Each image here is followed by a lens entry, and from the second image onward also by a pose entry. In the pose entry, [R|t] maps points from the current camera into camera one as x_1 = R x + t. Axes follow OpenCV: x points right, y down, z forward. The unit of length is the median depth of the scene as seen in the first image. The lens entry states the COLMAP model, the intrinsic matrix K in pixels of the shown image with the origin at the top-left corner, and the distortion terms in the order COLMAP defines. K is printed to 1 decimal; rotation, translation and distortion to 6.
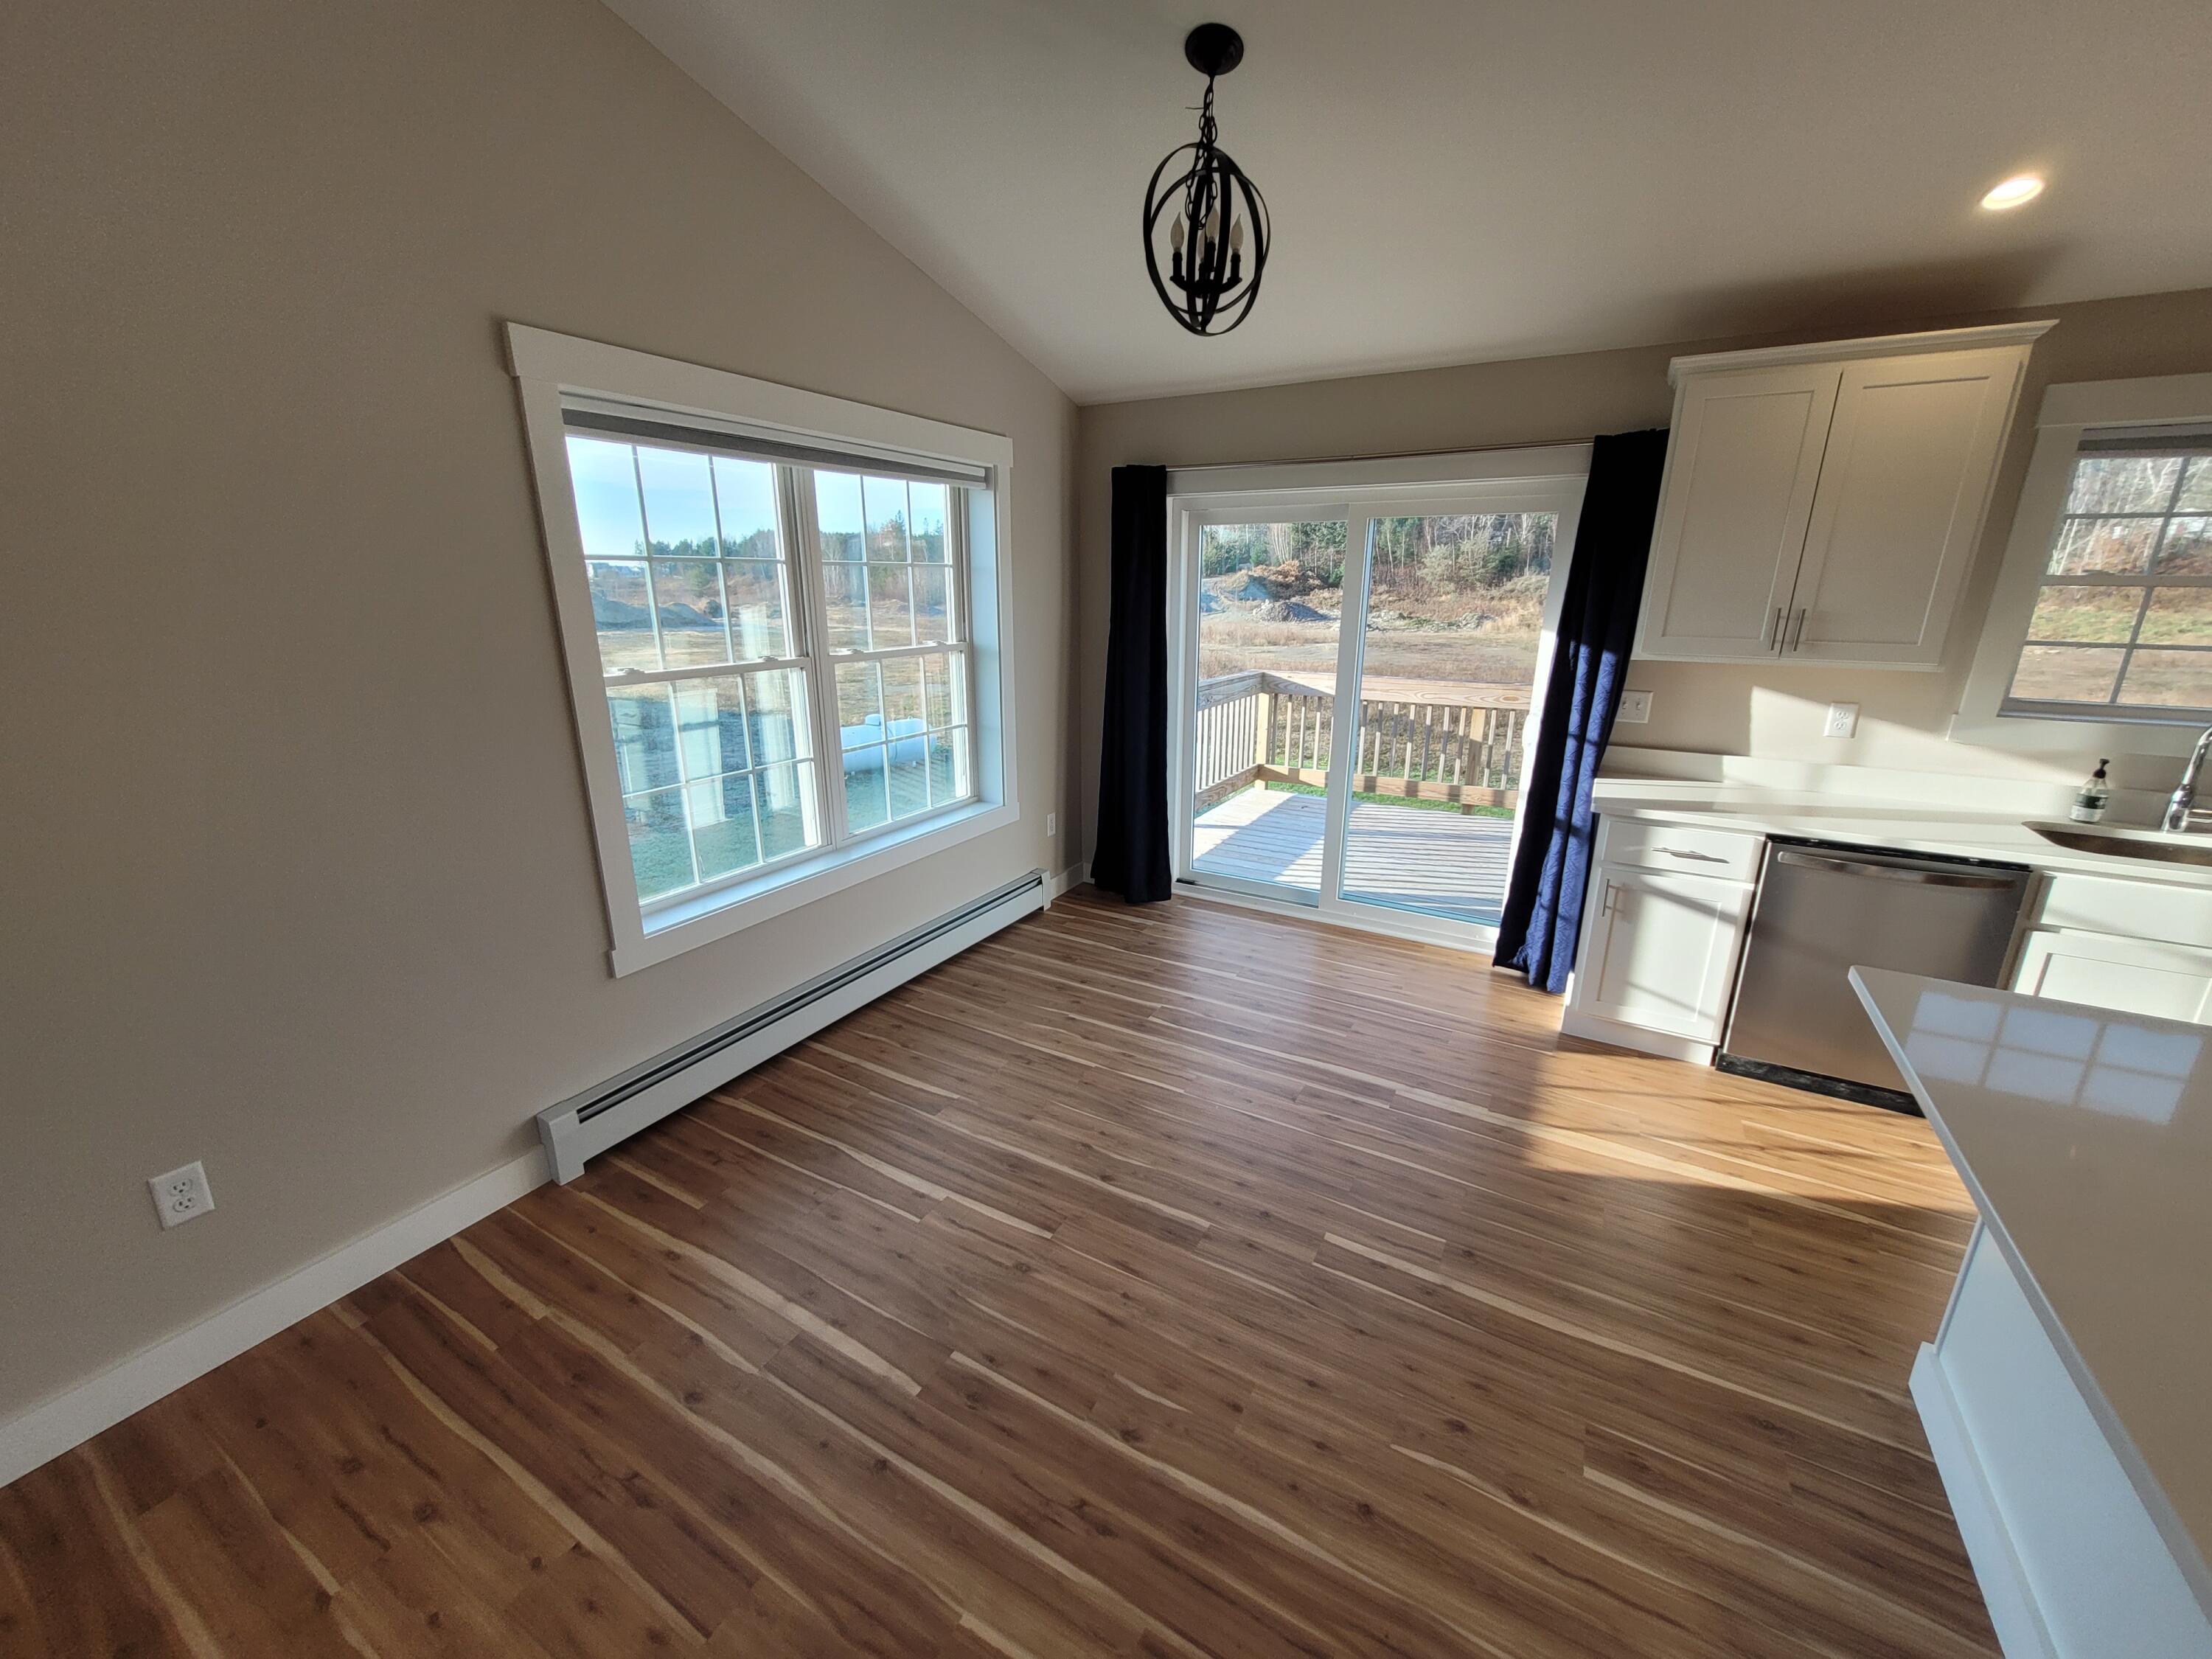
lens RADIAL K [[860.0, 0, 1110.7], [0, 860.0, 829.5], [0, 0, 1]] dist [0.000705, 0.000416]
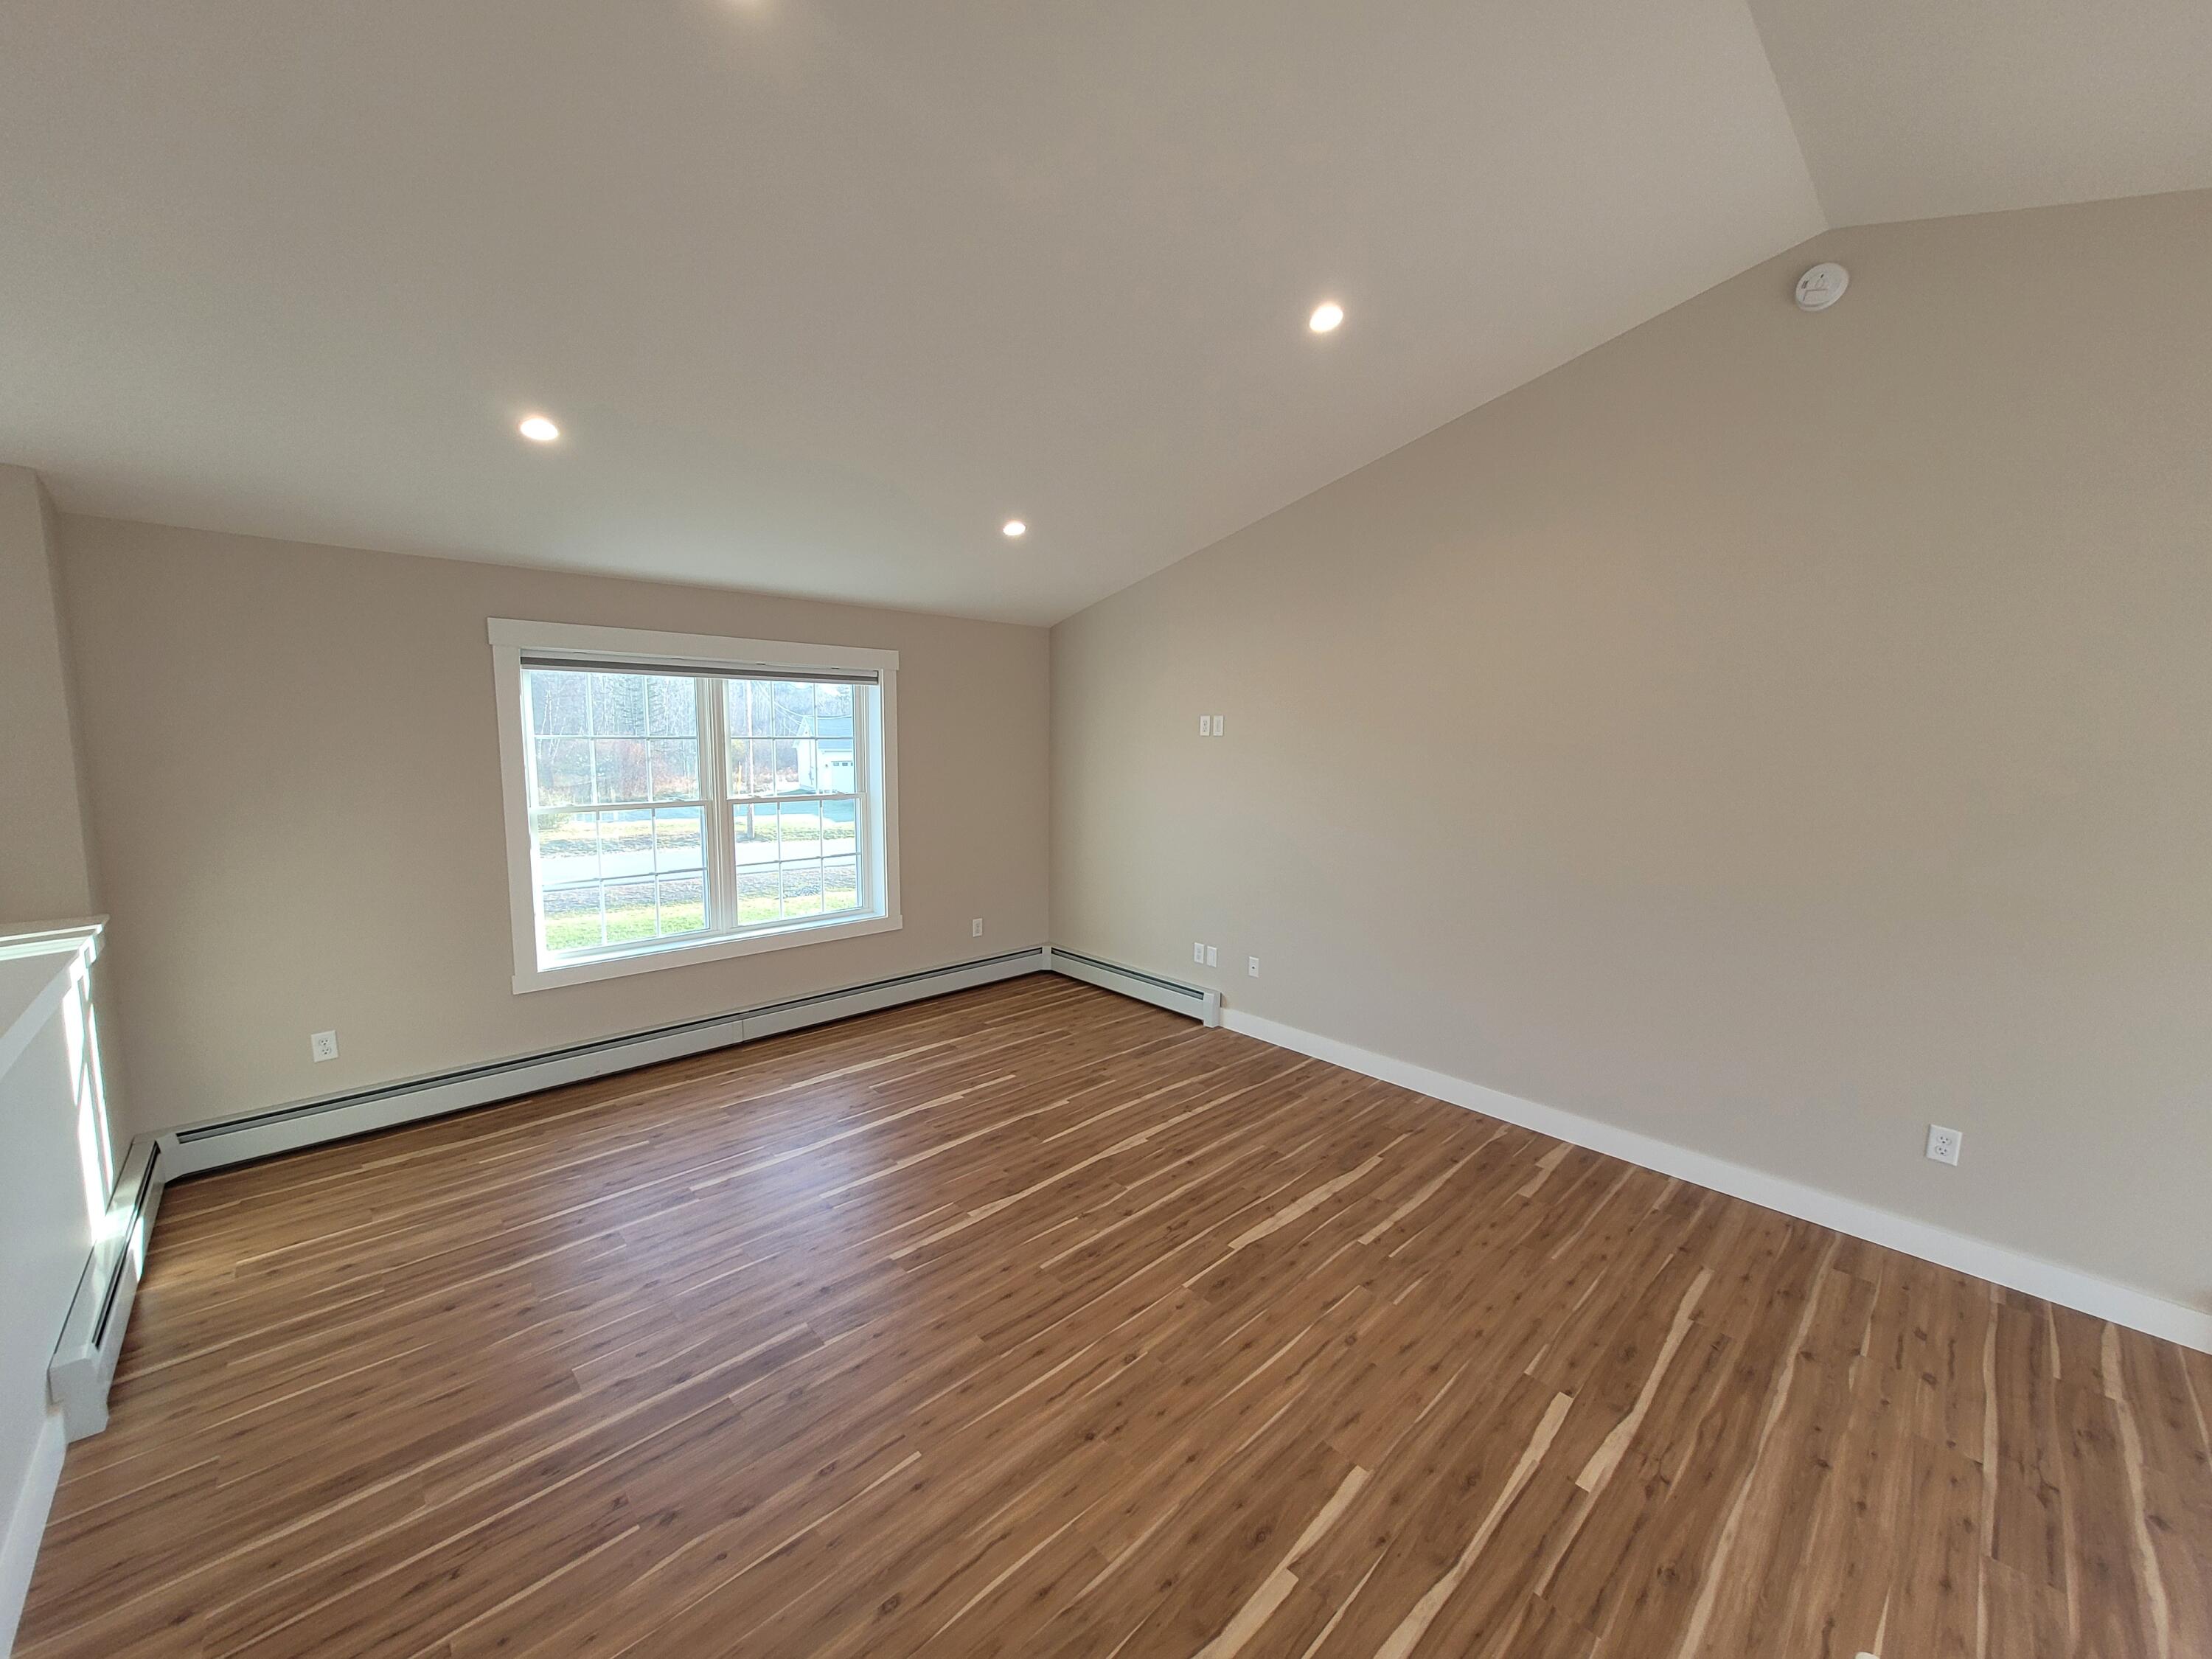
lens RADIAL K [[860.0, 0, 1113.6], [0, 860.0, 833.8], [0, 0, 1]] dist [0.000705, 0.000416]
pose [[-0.282752, 0.107636, -0.953135, 0.482945], [-0.281903, 0.940475, 0.189835, 0.003164], [0.916832, 0.322368, -0.235579, -0.137024]]
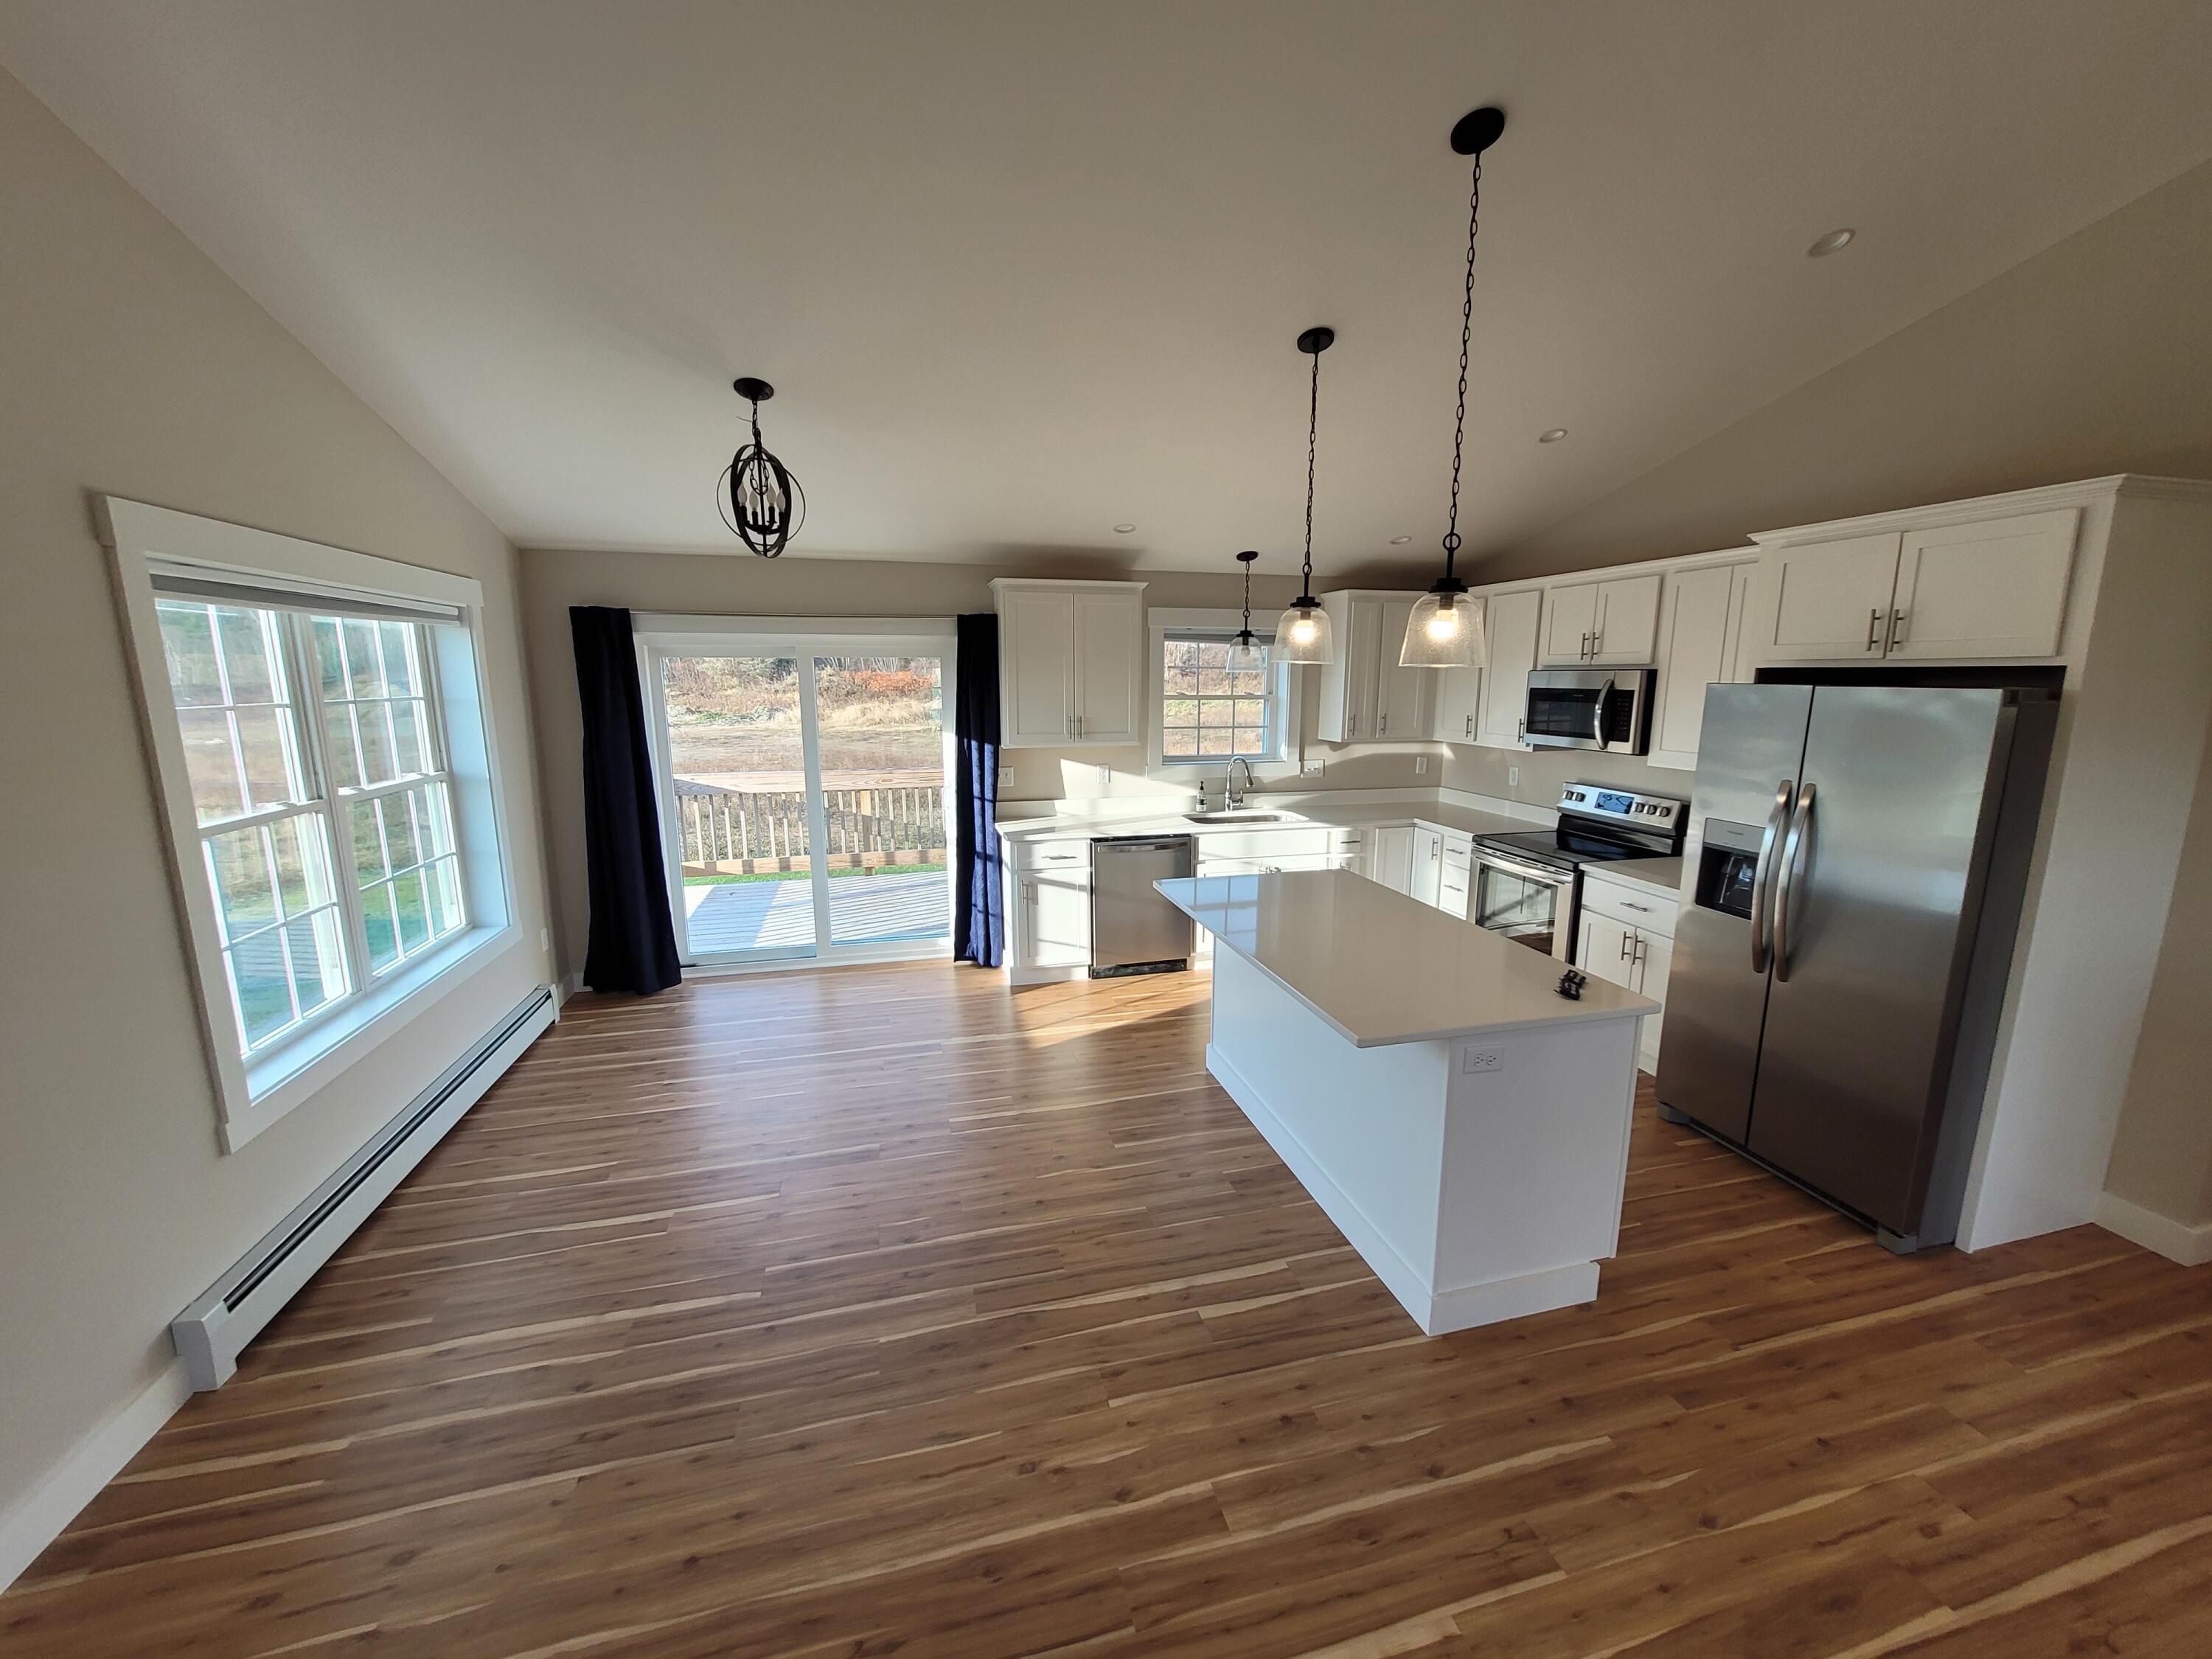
lens RADIAL K [[860.0, 0, 1110.4], [0, 860.0, 829.9], [0, 0, 1]] dist [0.000705, 0.000416]
pose [[0.713259, -0.128930, 0.688940, -0.398689], [0.198491, 0.979853, -0.022125, 0.031751], [-0.672207, 0.152530, 0.724481, -0.301643]]
